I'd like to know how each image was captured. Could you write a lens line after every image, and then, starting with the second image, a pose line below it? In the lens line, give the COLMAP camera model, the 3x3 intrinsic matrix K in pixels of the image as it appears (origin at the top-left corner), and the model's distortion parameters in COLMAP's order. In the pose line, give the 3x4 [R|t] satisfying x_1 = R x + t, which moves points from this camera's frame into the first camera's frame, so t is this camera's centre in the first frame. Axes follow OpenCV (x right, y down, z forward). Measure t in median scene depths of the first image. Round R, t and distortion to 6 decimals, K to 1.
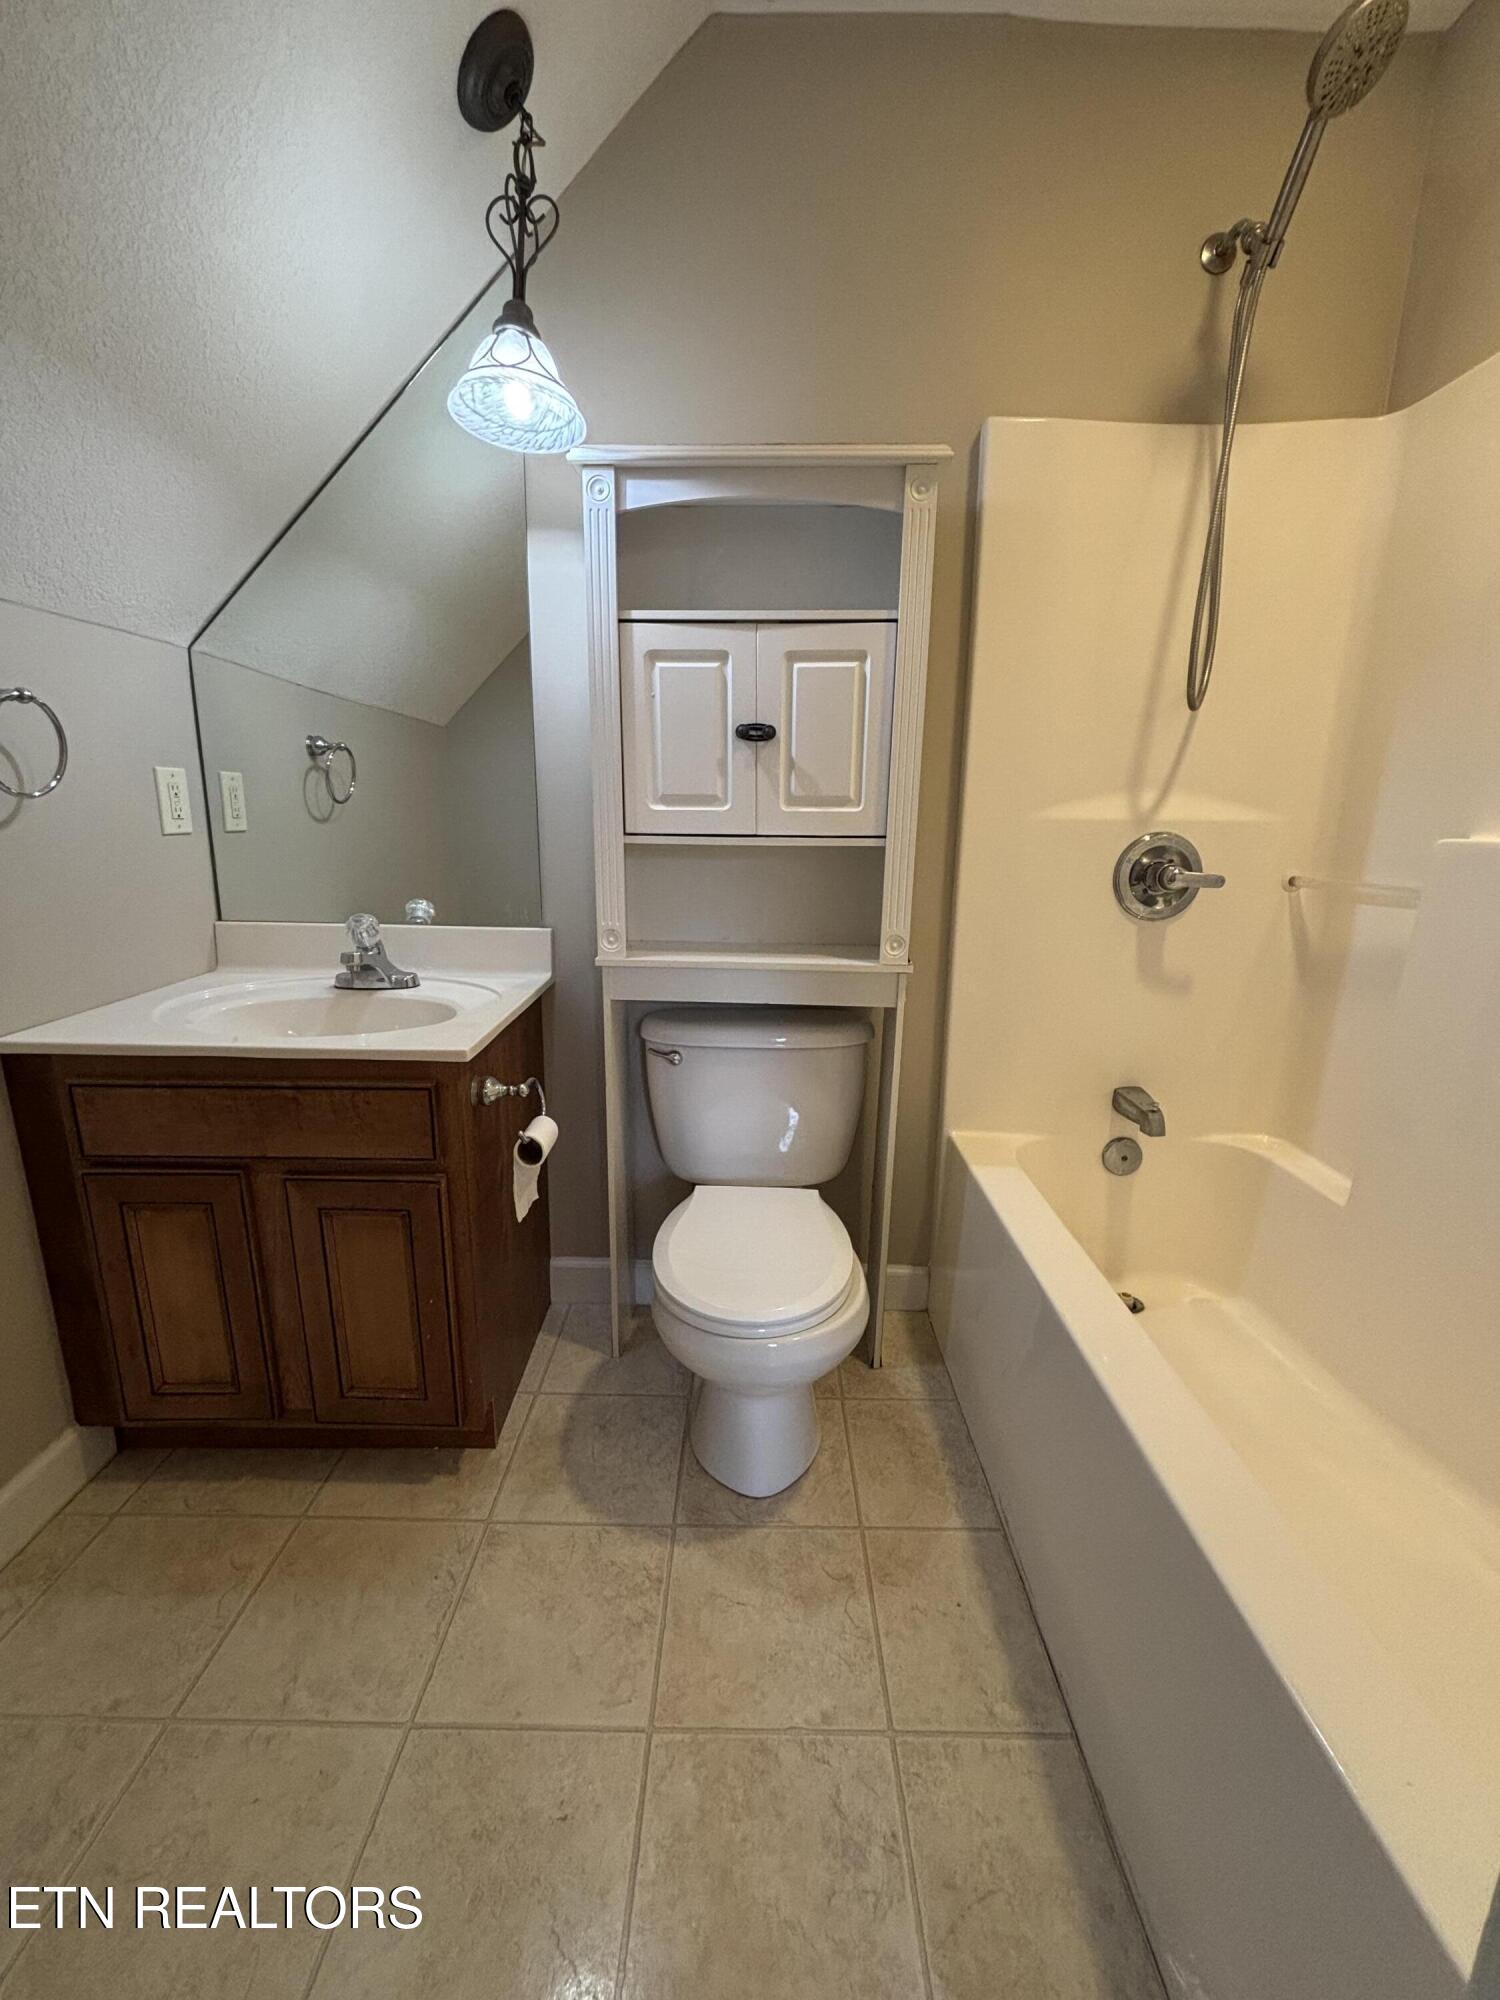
lens RADIAL K [[816.1, 0, 742.4], [0, 816.1, 999.3], [0, 0, 1]] dist [-0.000425, 0.003081]
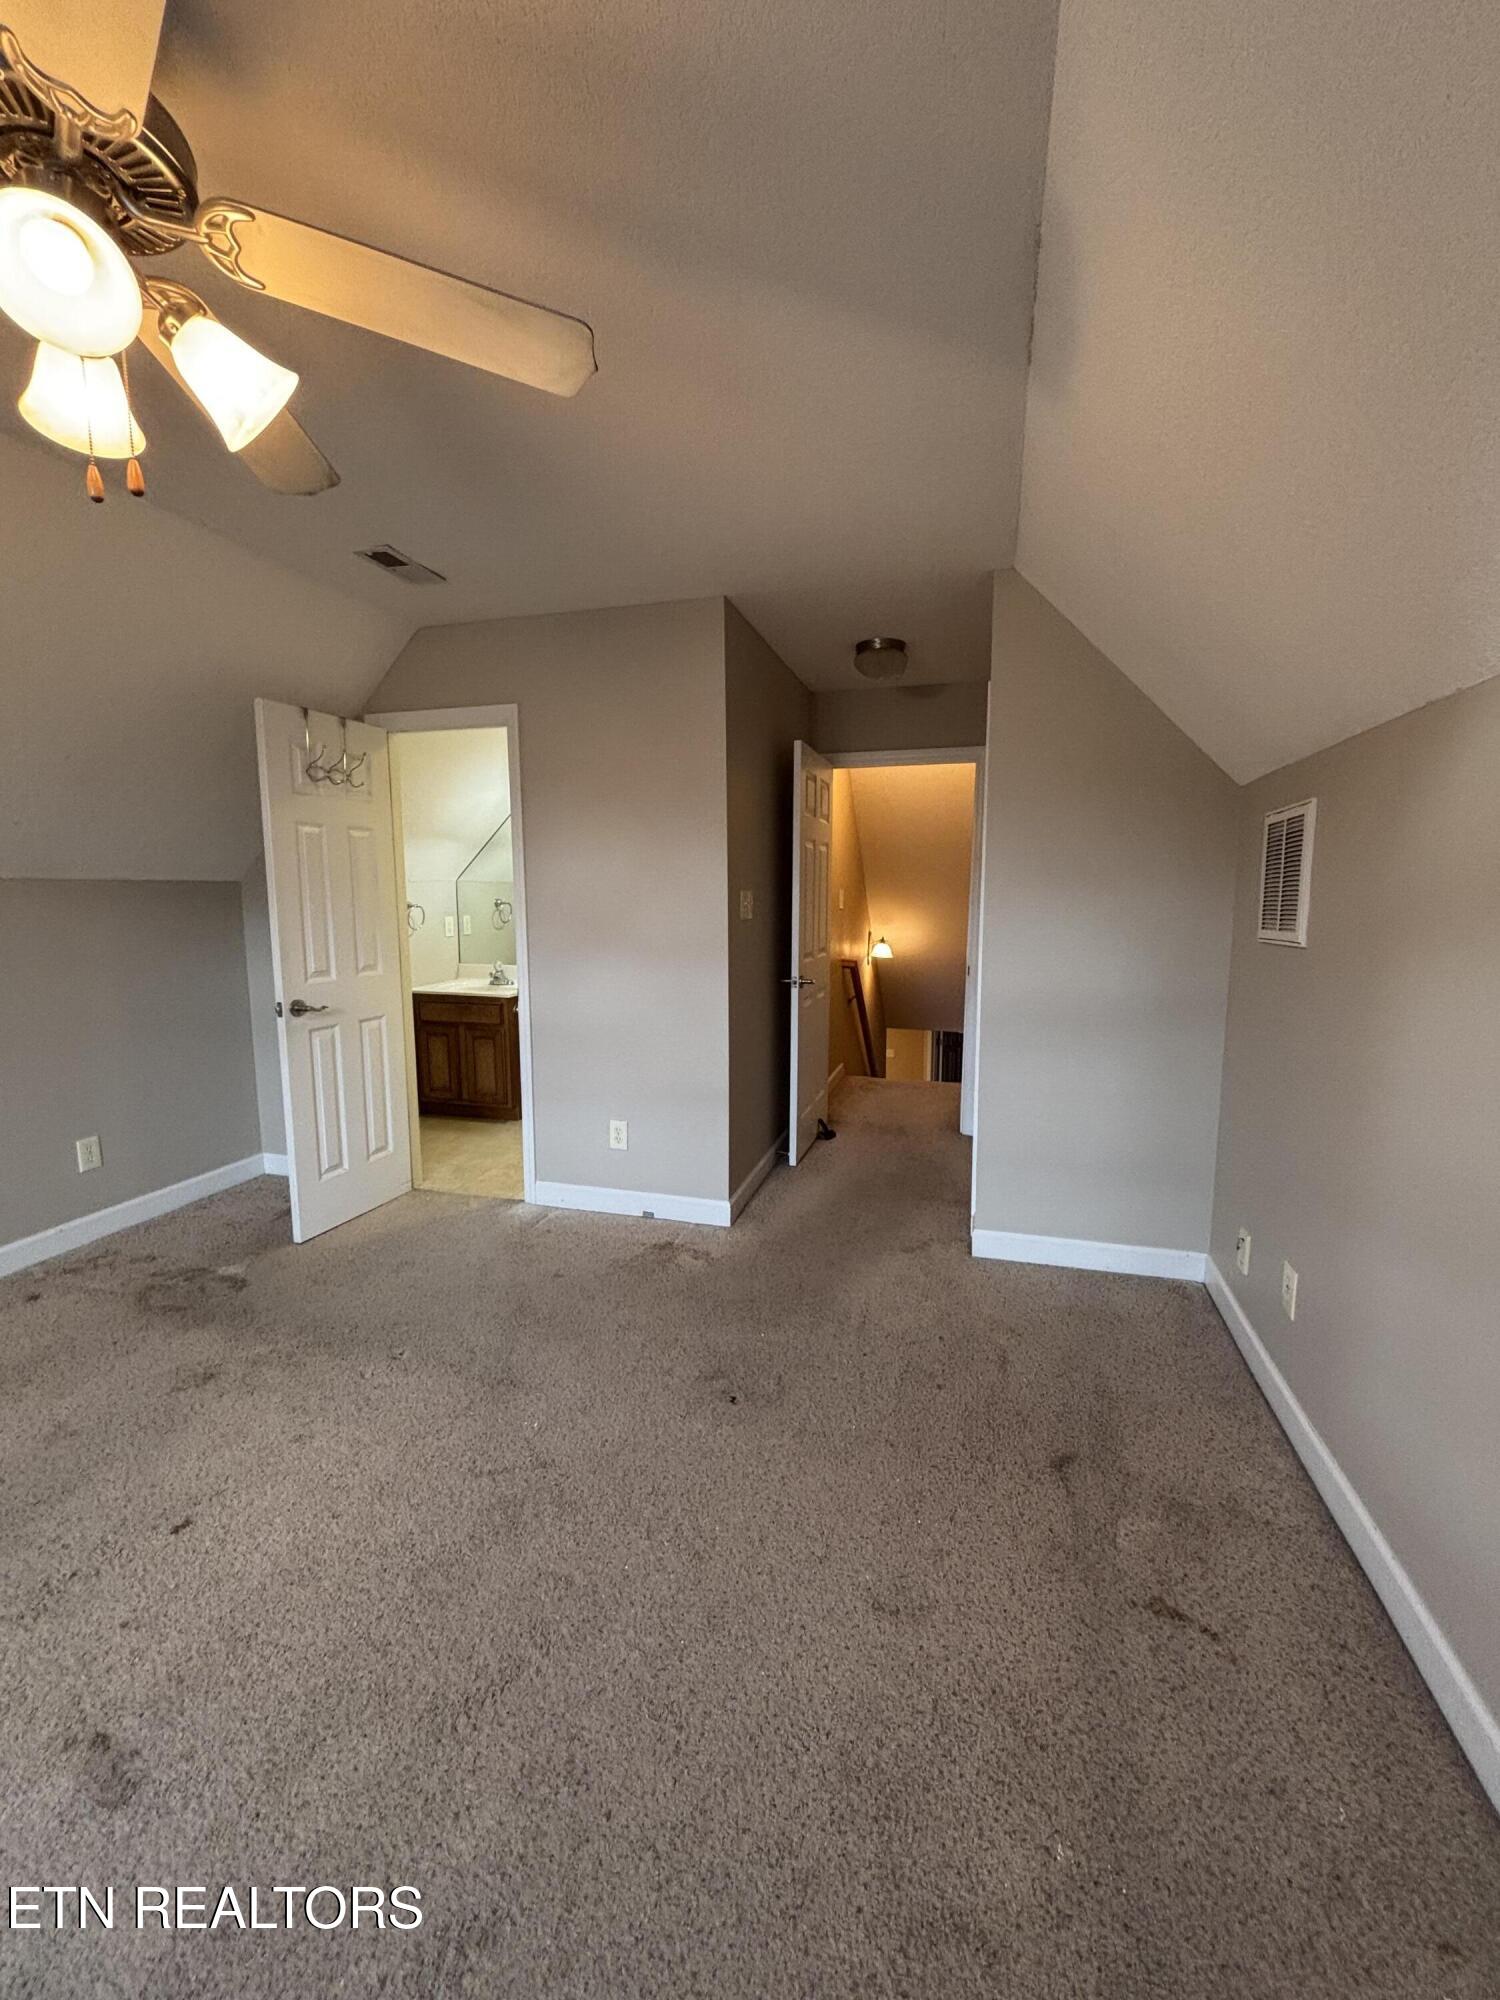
lens RADIAL K [[816.1, 0, 747.8], [0, 816.1, 995.9], [0, 0, 1]] dist [-0.000425, 0.003081]
pose [[0.964587, 0.021864, -0.262855, 1.543232], [-0.046696, 0.994973, -0.088595, 0.312442], [0.259597, 0.097732, 0.960759, -2.106197]]
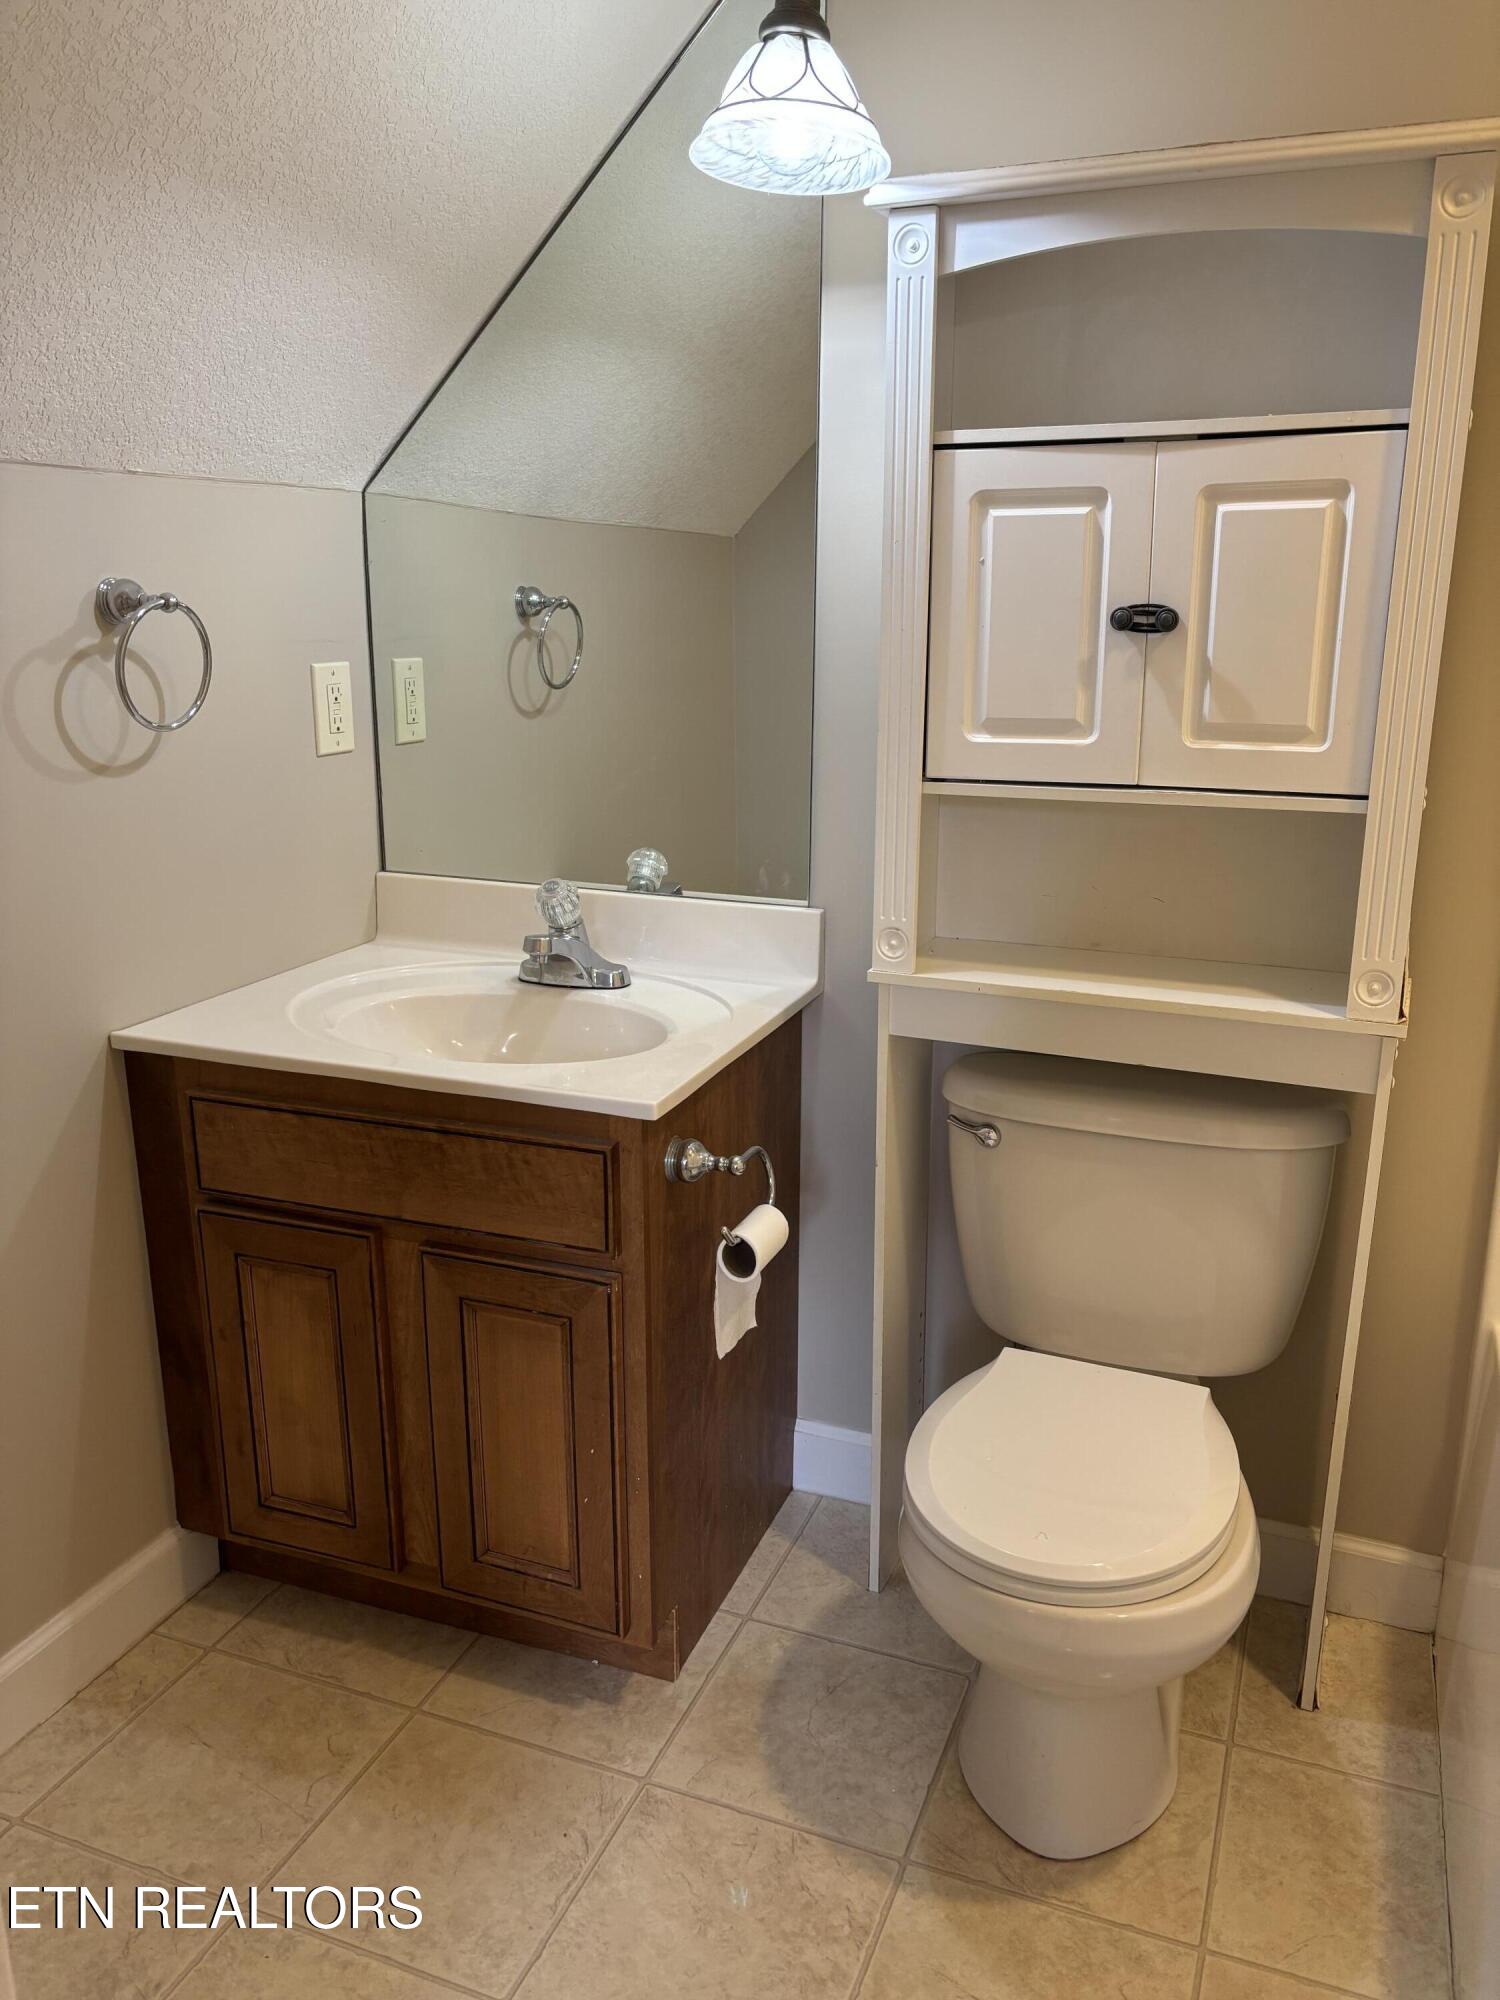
lens RADIAL K [[1506.6, 0, 755.2], [0, 1506.6, 1002.9], [0, 0, 1]] dist [0.055087, -0.058778]
pose [[0.935376, 0.079799, -0.344535, 0.158398], [-0.068762, 0.996655, 0.044159, -0.076794], [0.346906, -0.017615, 0.937734, -0.156959]]
